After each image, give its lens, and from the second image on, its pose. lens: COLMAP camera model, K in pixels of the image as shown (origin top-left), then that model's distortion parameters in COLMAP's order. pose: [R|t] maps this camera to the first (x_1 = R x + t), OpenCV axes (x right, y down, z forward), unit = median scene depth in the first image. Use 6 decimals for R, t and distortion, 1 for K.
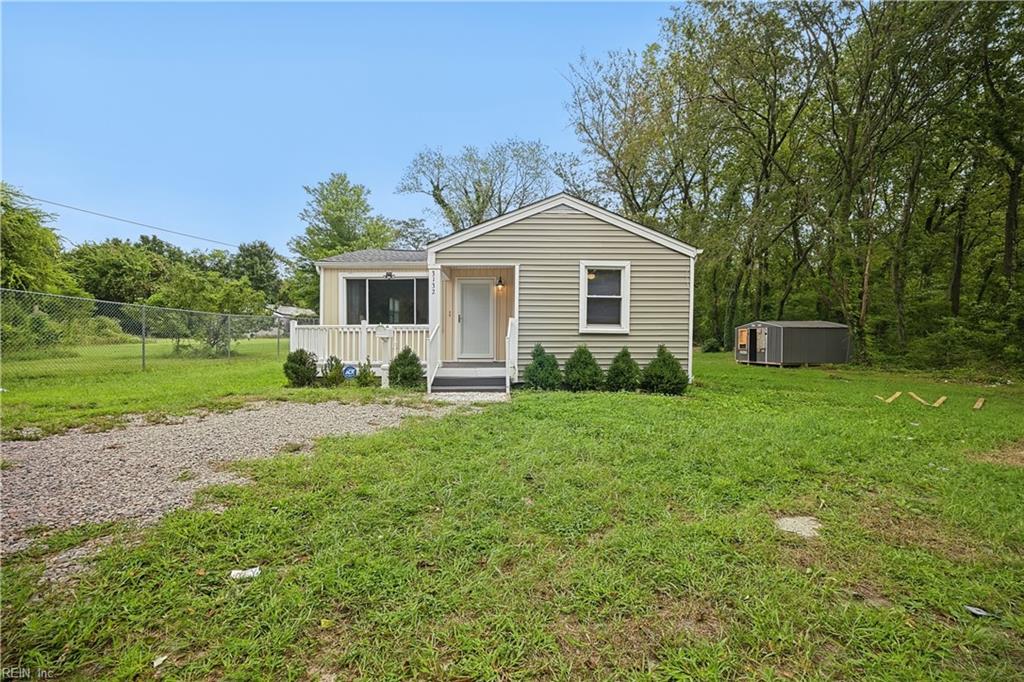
lens RADIAL K [[408.9, 0, 512.0], [0, 408.9, 341.0], [0, 0, 1]] dist [-0.016664, 0.000100]
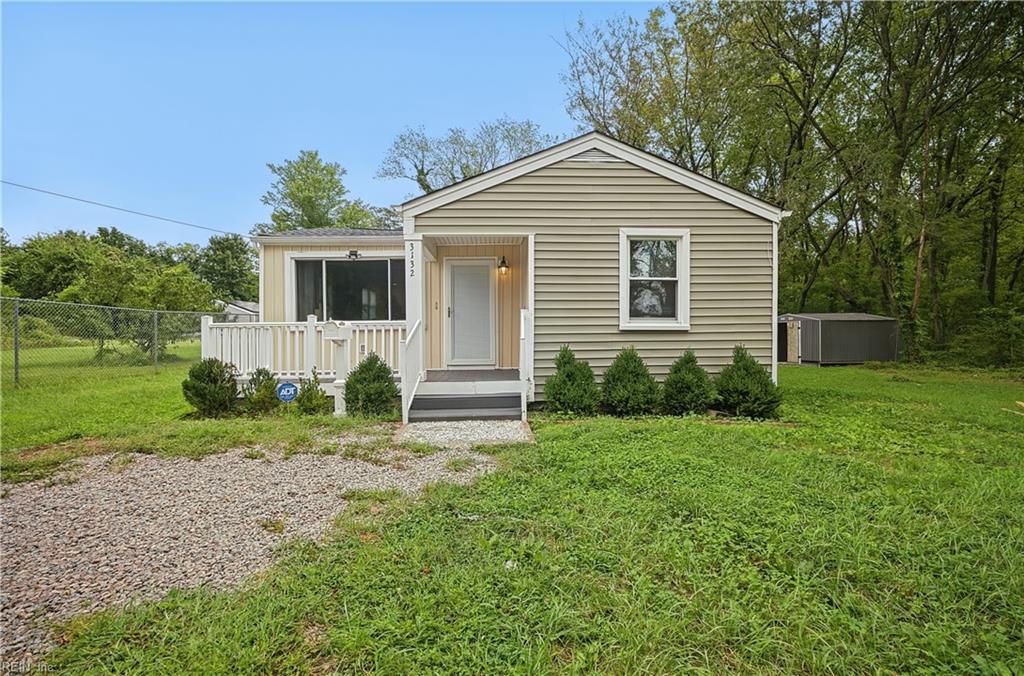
lens RADIAL K [[407.2, 0, 511.7], [0, 407.2, 332.8], [0, 0, 1]] dist [0.001197, 0.000134]
pose [[0.999512, -0.010212, 0.029510, -0.043464], [0.010515, 0.999893, -0.010142, -0.009579], [-0.029403, 0.010447, 0.999513, 0.296896]]
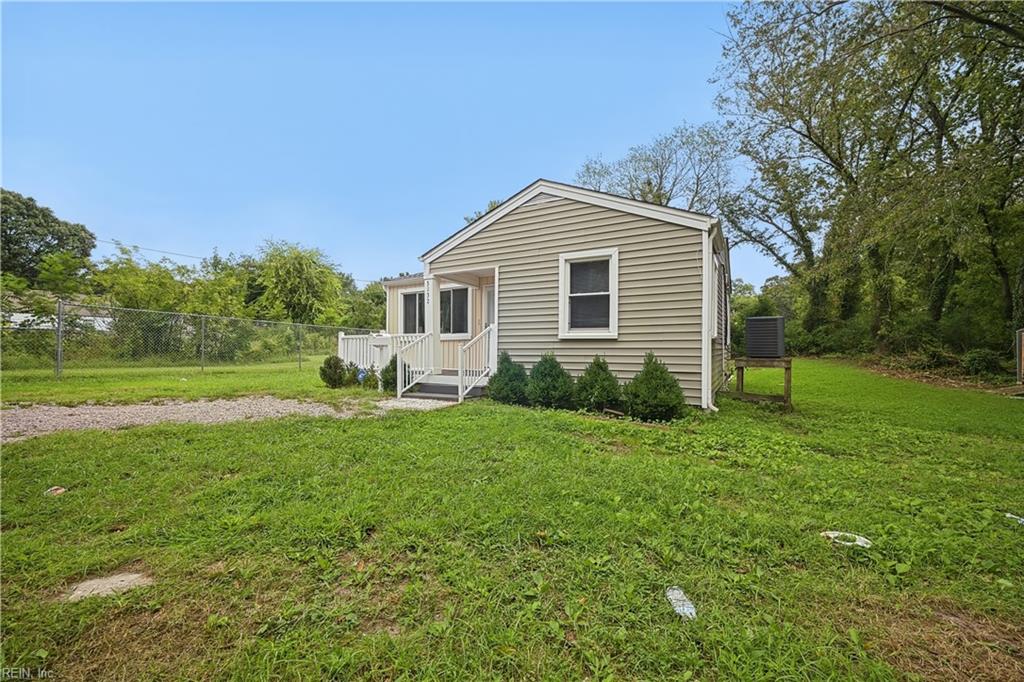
lens RADIAL K [[408.9, 0, 512.0], [0, 408.9, 341.0], [0, 0, 1]] dist [-0.016664, 0.000100]
pose [[0.861326, -0.011354, -0.507925, 0.506873], [-0.003505, 0.999594, -0.028288, 0.008993], [0.508040, 0.026145, 0.860936, 0.216514]]
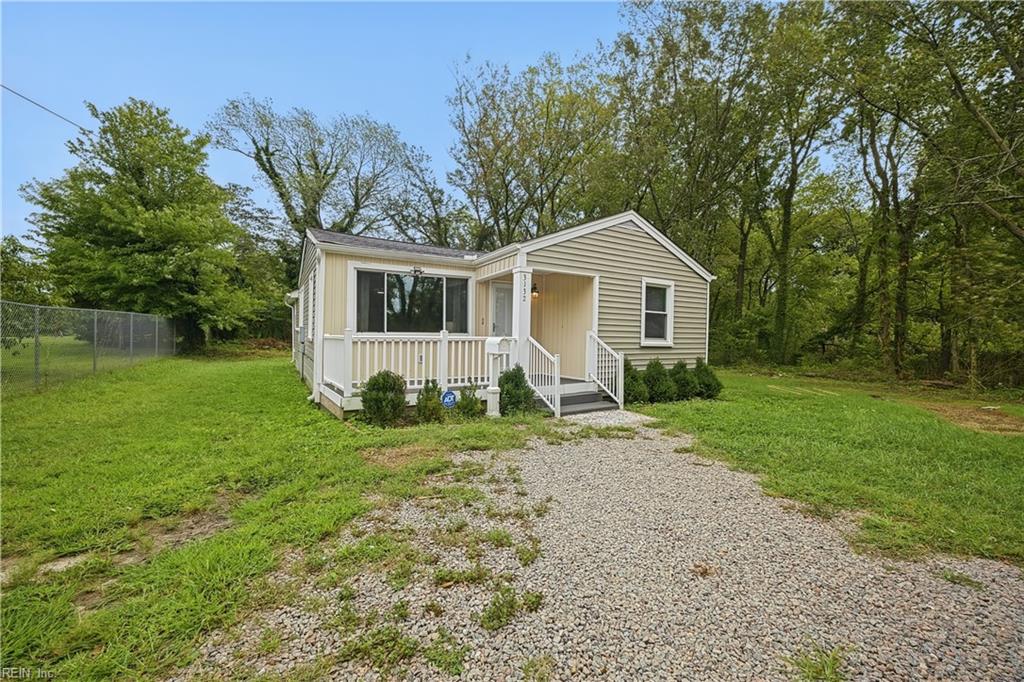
lens RADIAL K [[408.9, 0, 512.0], [0, 408.9, 341.0], [0, 0, 1]] dist [-0.016664, 0.000100]
pose [[0.862082, 0.004160, 0.506752, -0.641078], [-0.005865, 0.999981, 0.001768, -0.032455], [-0.506736, -0.004496, 0.862090, 0.265994]]
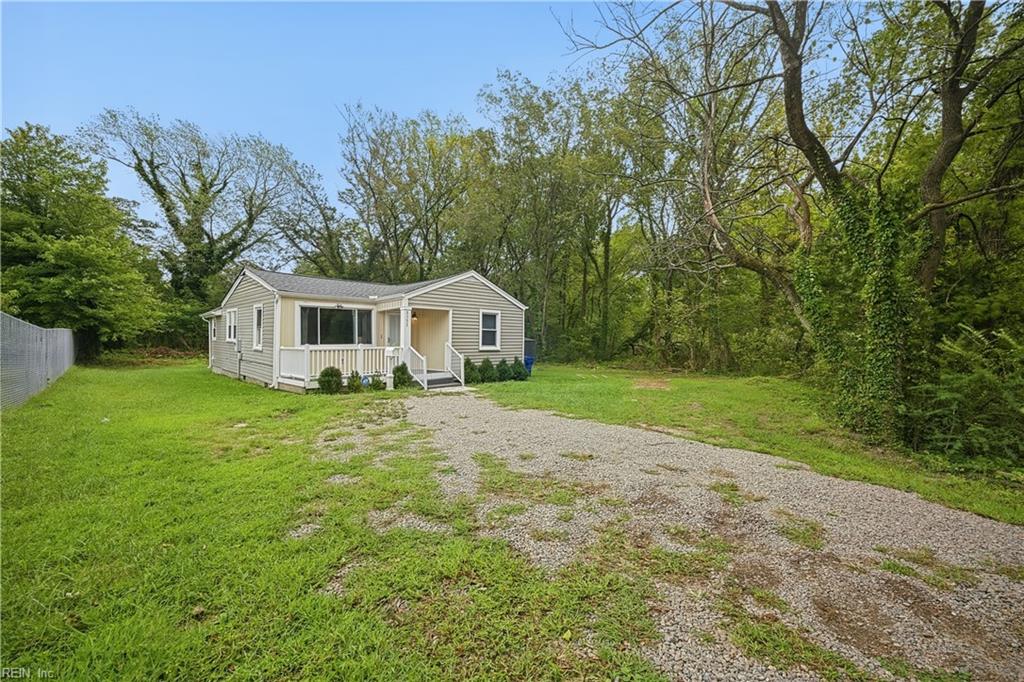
lens RADIAL K [[411.1, 0, 512.0], [0, 411.1, 341.0], [0, 0, 1]] dist [-0.001084, 0.000150]
pose [[0.703813, -0.001266, 0.710384, -0.984679], [0.006824, 0.999964, -0.004979, -0.049532], [-0.710353, 0.008352, 0.703796, -0.340855]]
